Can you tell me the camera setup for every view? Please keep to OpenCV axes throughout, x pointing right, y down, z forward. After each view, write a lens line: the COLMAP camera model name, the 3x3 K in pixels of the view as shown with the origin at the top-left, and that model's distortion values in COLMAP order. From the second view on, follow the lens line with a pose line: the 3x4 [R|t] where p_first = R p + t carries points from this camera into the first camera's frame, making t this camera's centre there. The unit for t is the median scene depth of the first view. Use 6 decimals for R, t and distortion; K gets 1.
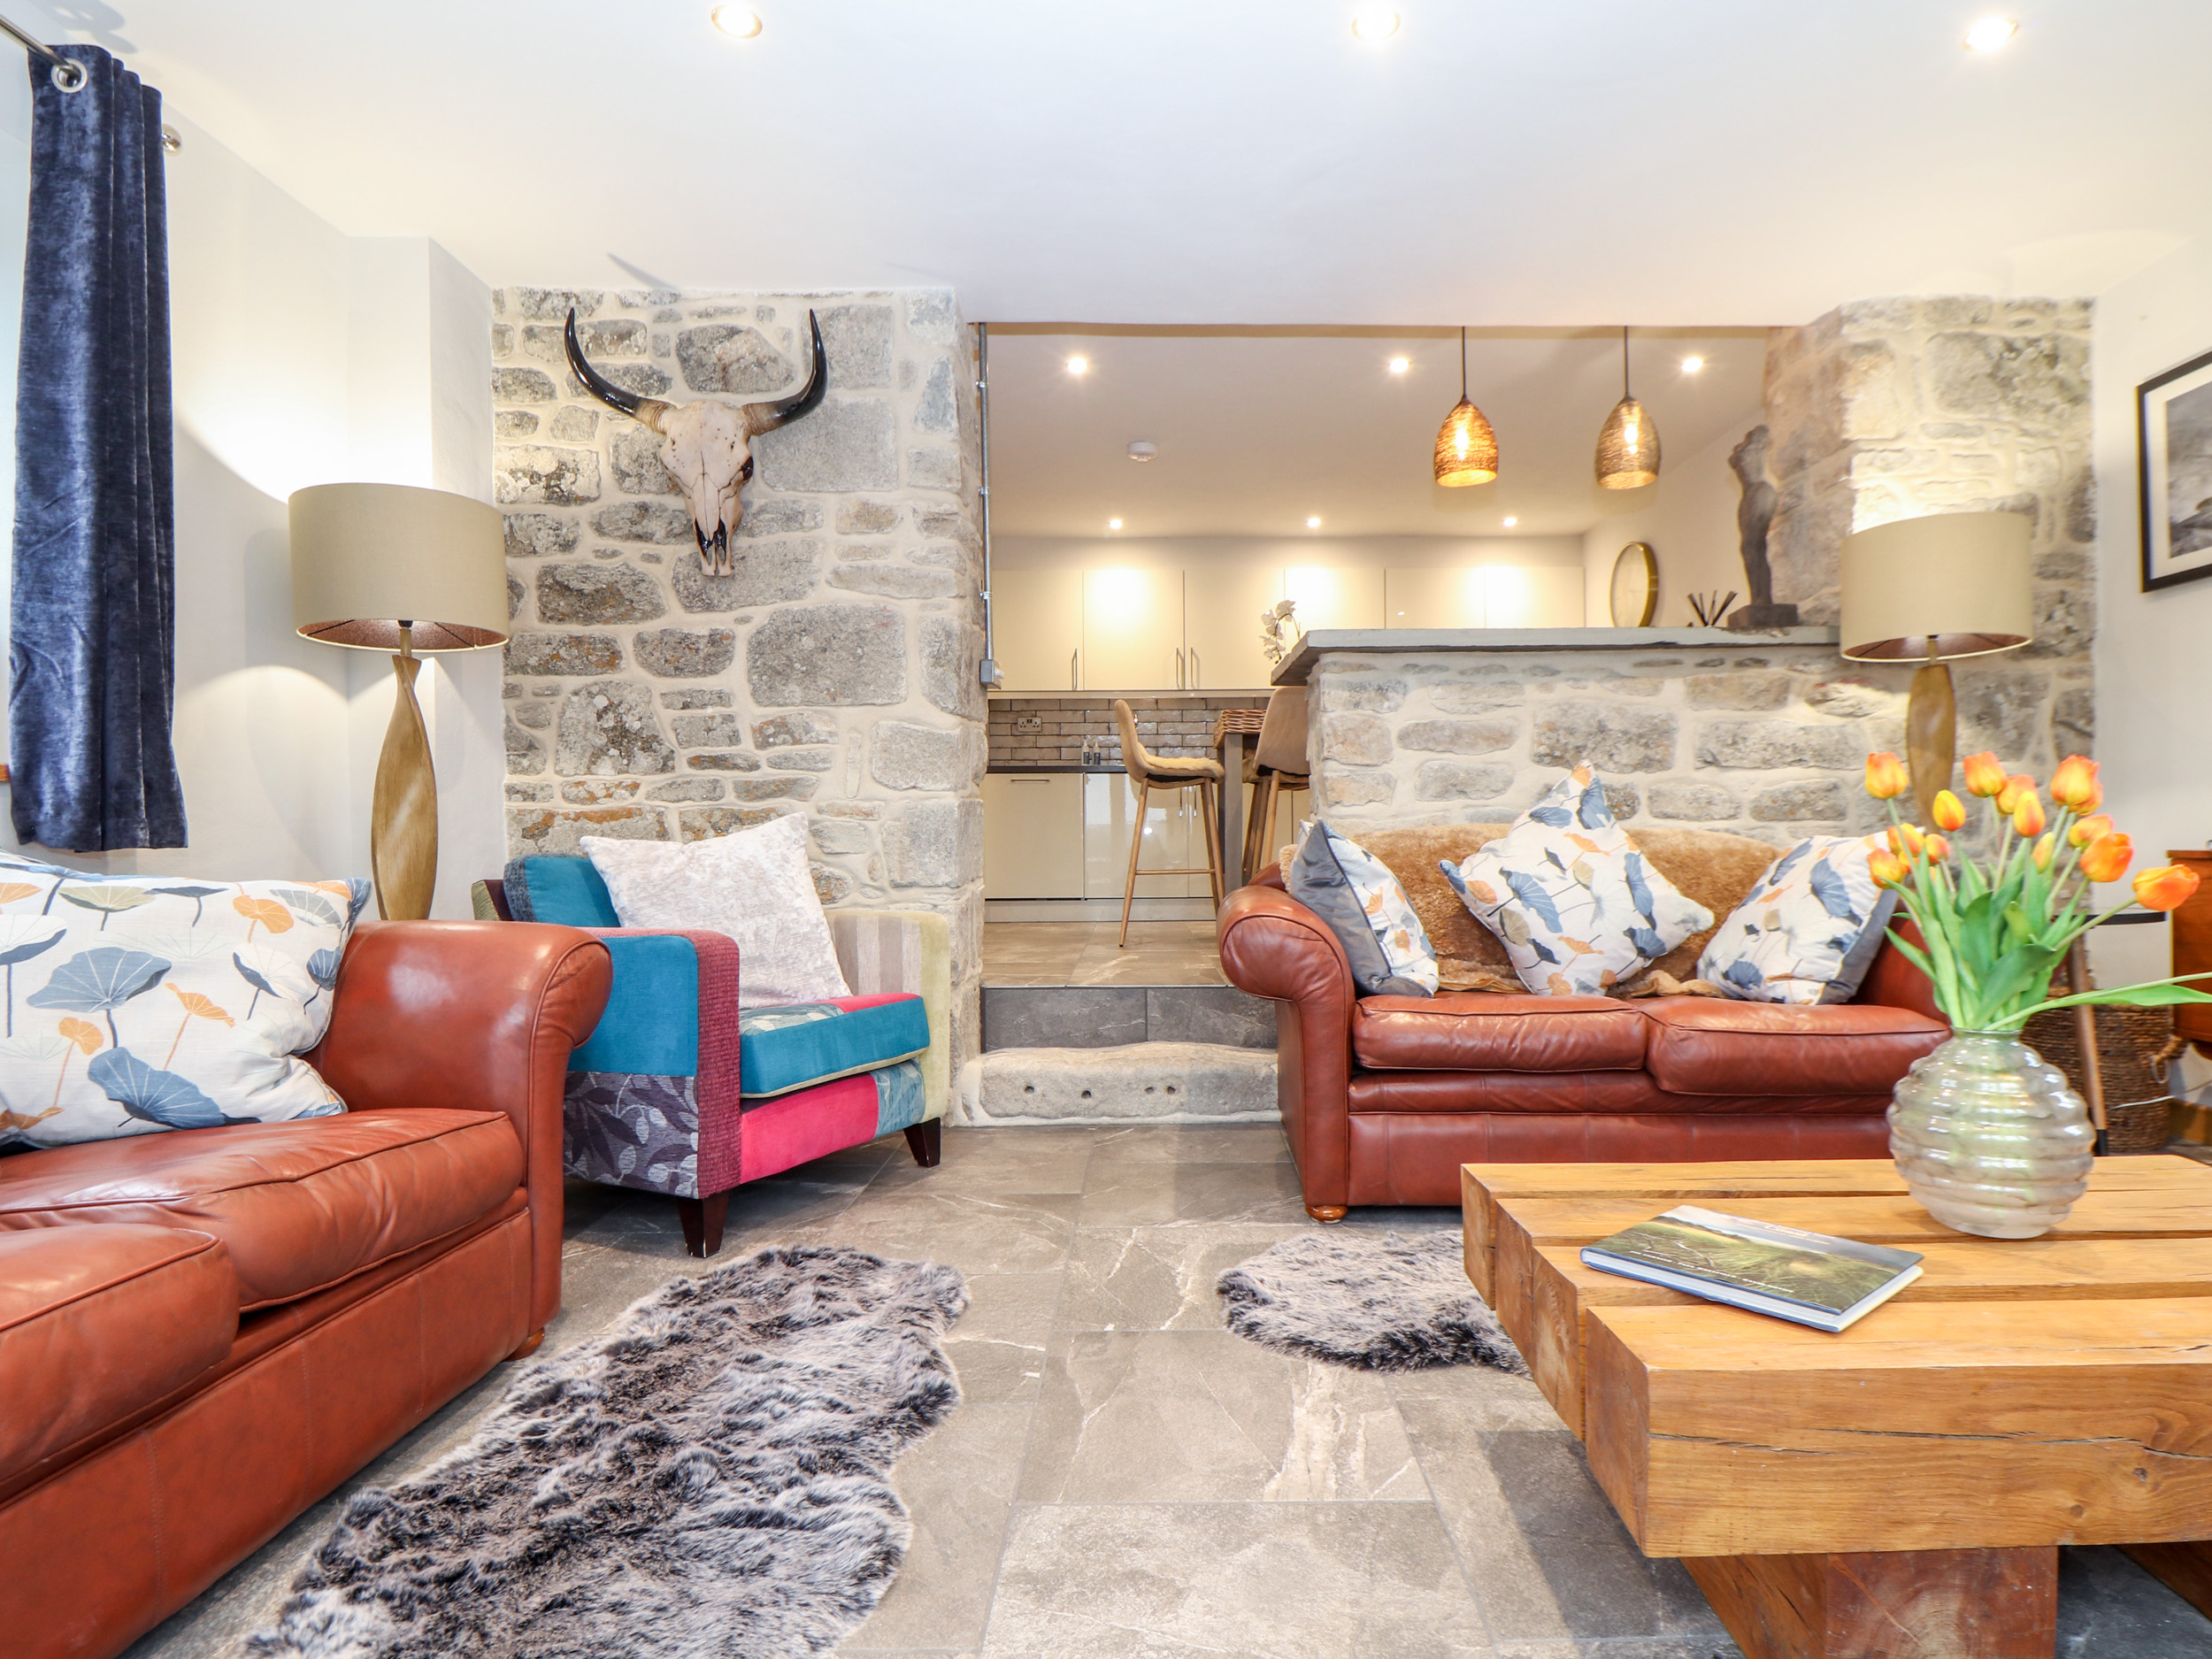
lens RADIAL K [[1211.3, 0, 1149.7], [0, 1211.3, 837.0], [0, 0, 1]] dist [-0.000395, -0.020536]
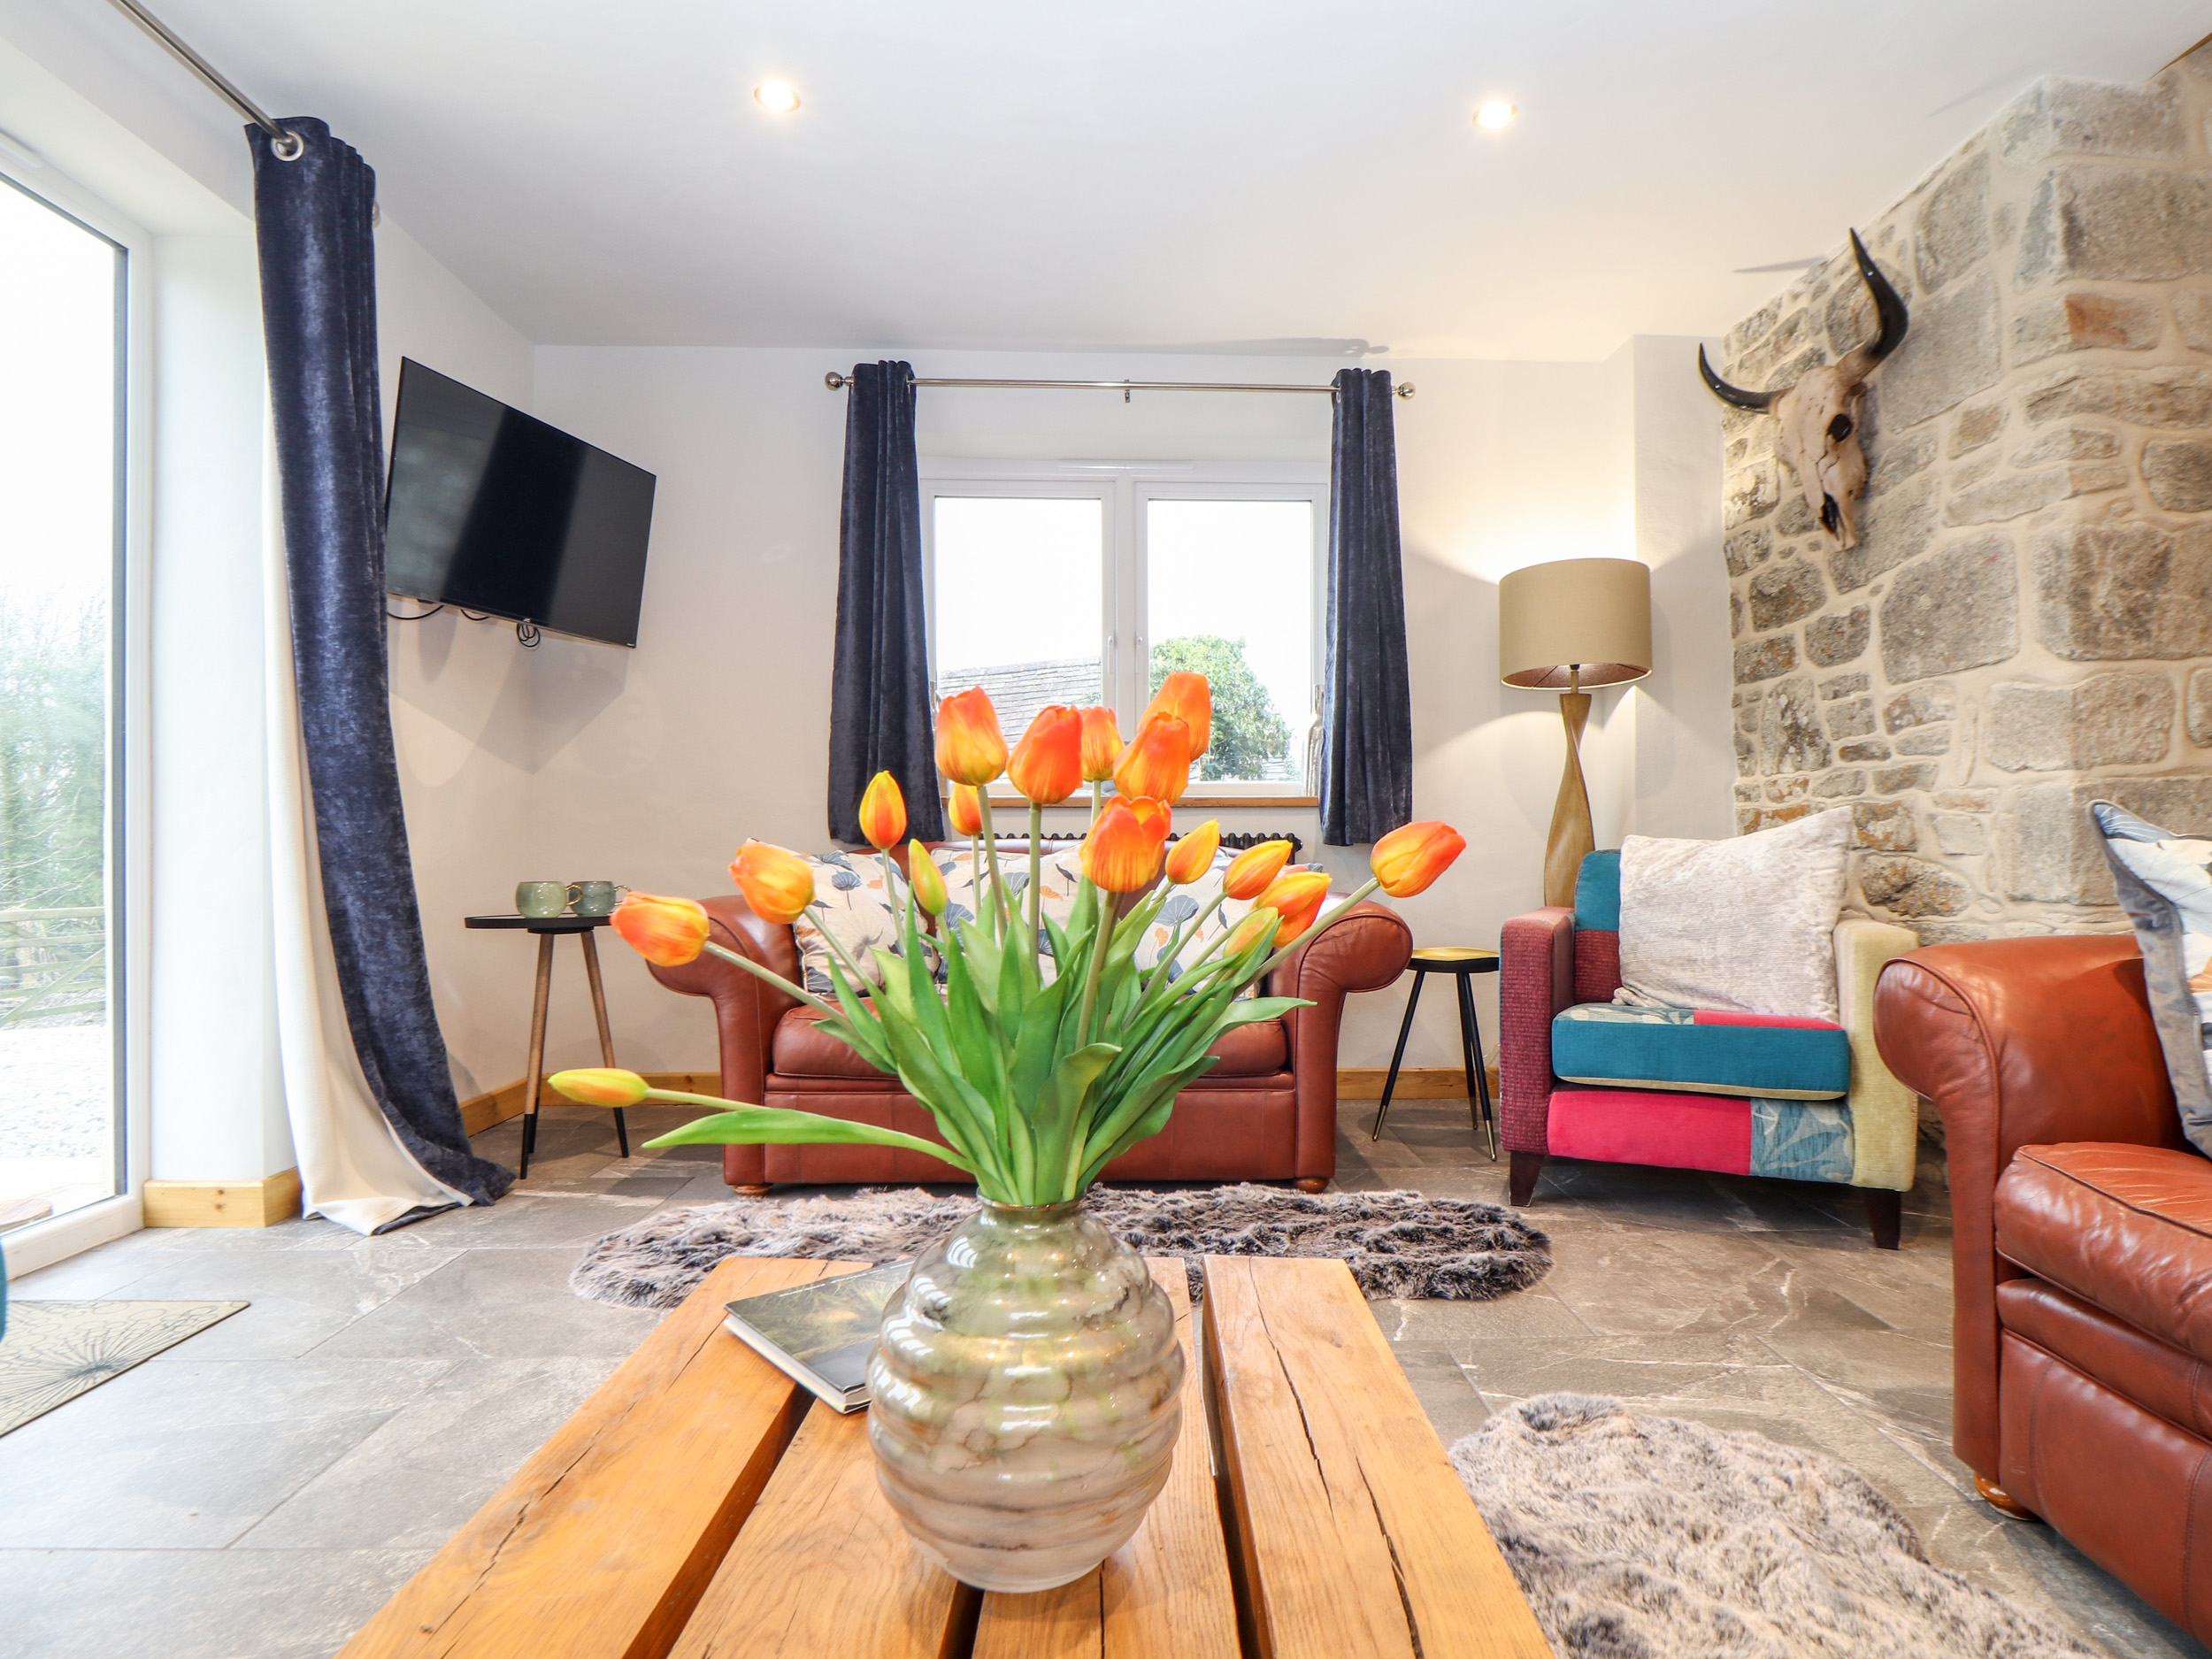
lens RADIAL K [[1211.3, 0, 1149.7], [0, 1211.3, 837.0], [0, 0, 1]] dist [-0.000395, -0.020536]
pose [[0.006134, 0.001196, -0.999980, 0.550074], [0.006836, 0.999976, 0.001238, -0.002877], [0.999958, -0.006843, 0.006126, 0.460843]]
